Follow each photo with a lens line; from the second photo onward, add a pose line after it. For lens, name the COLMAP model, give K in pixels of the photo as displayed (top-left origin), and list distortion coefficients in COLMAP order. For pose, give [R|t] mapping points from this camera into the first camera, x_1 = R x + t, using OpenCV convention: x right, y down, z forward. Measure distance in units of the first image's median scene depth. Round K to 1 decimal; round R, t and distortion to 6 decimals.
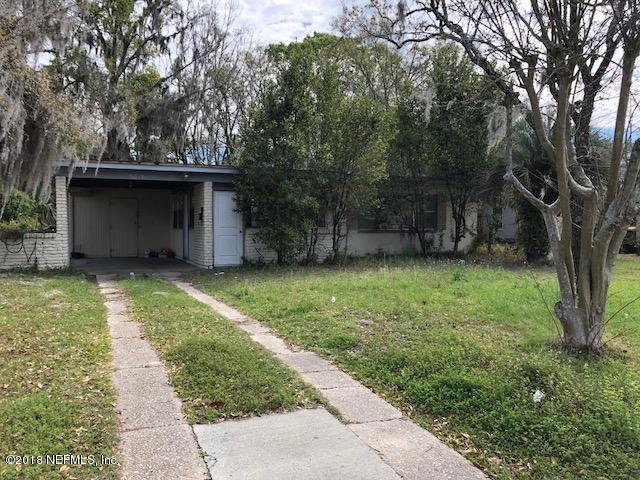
lens RADIAL K [[477.4, 0, 318.0], [0, 477.4, 236.5], [0, 0, 1]] dist [-0.001881, -0.002171]
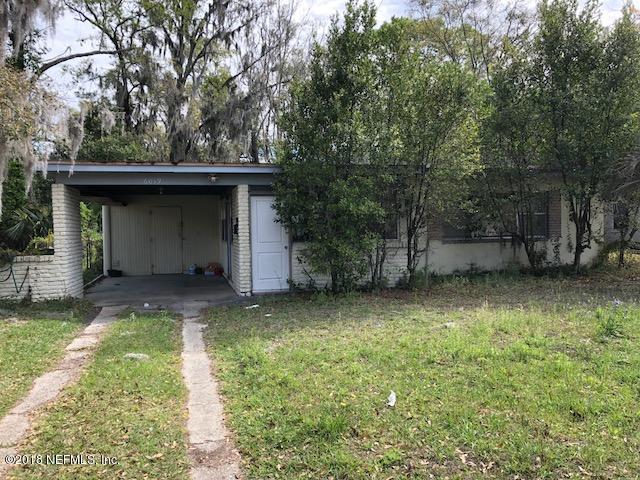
lens RADIAL K [[477.4, 0, 318.0], [0, 477.4, 236.5], [0, 0, 1]] dist [-0.001881, -0.002171]
pose [[0.984265, -0.014588, -0.176096, 0.022175], [0.014803, 0.999890, -0.000098, -0.023116], [0.176078, -0.002511, 0.984373, 0.208241]]
